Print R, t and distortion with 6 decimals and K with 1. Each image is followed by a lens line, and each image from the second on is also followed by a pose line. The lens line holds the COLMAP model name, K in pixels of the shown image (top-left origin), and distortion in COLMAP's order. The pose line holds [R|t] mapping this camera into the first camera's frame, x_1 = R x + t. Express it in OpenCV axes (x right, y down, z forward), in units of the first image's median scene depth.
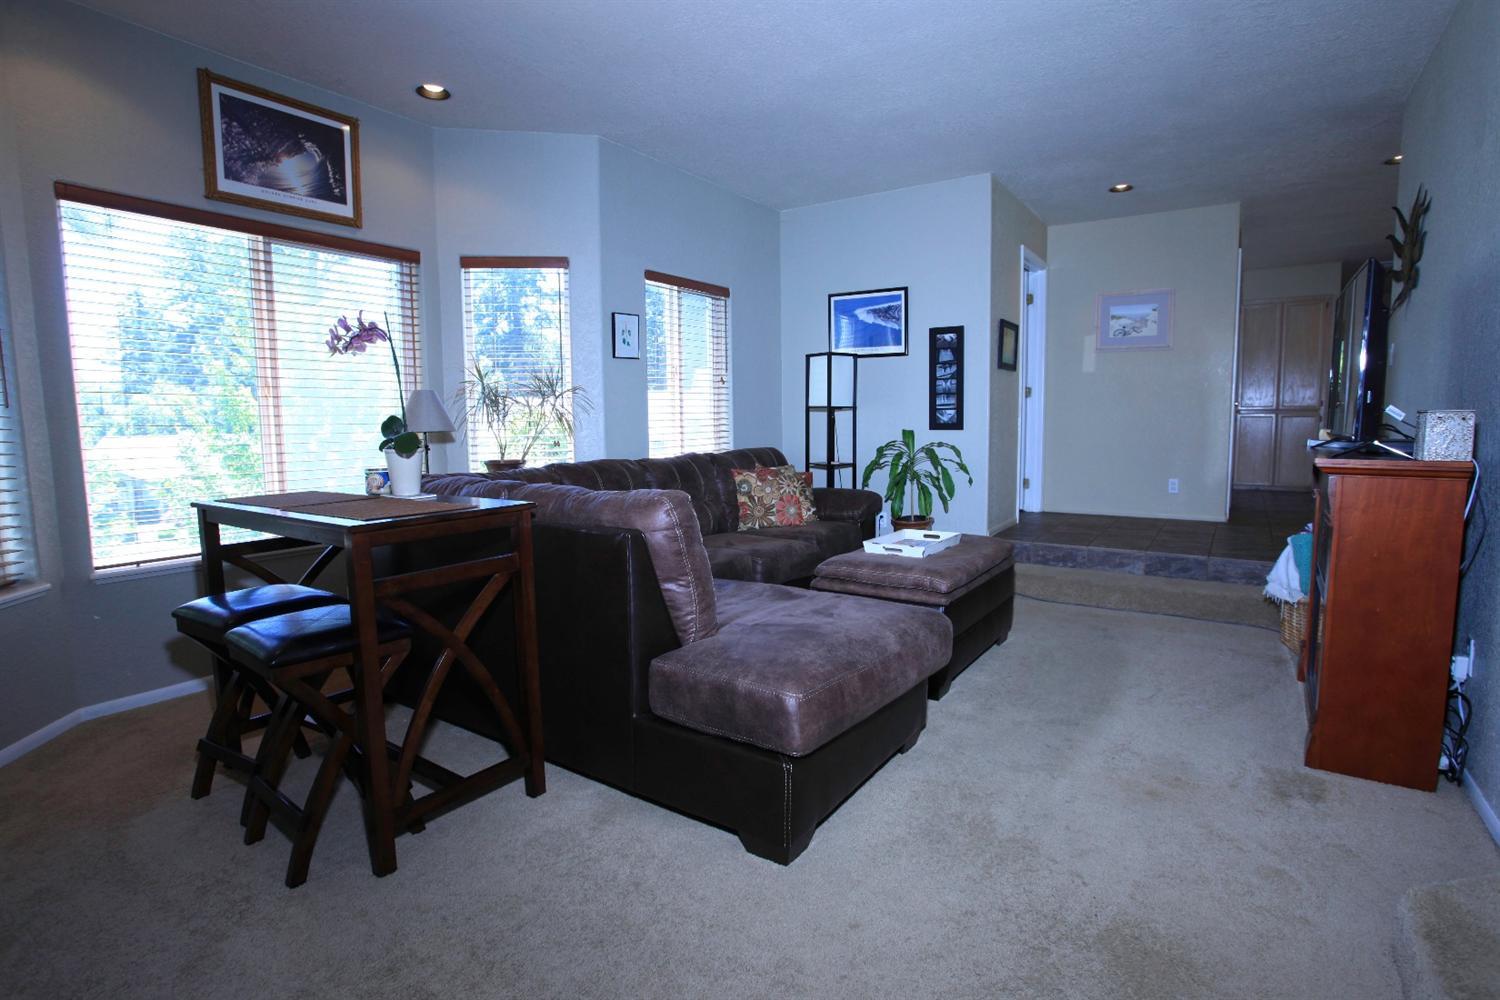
lens RADIAL K [[789.2, 0, 749.2], [0, 789.2, 498.6], [0, 0, 1]] dist [0.001349, 0.000322]
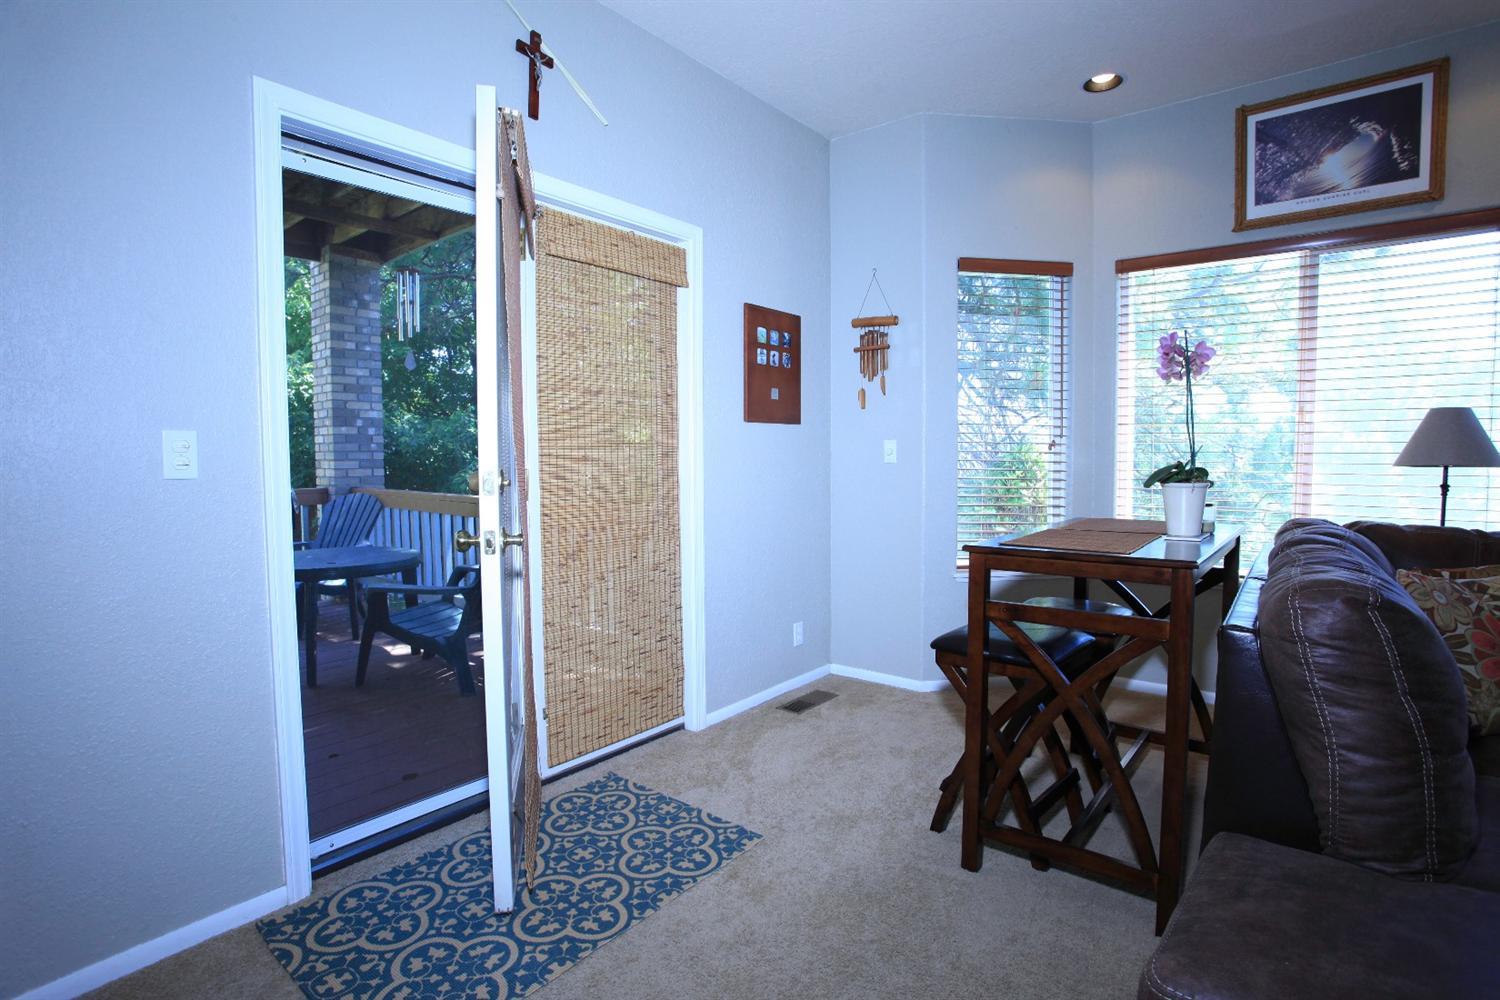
lens RADIAL K [[731.4, 0, 751.4], [0, 731.4, 493.2], [0, 0, 1]] dist [-0.001301, 0.000127]
pose [[-0.104544, 0.076968, -0.991537, 0.345286], [-0.103399, 0.990756, 0.087809, -0.059064], [0.989131, 0.111704, -0.095619, 0.493716]]
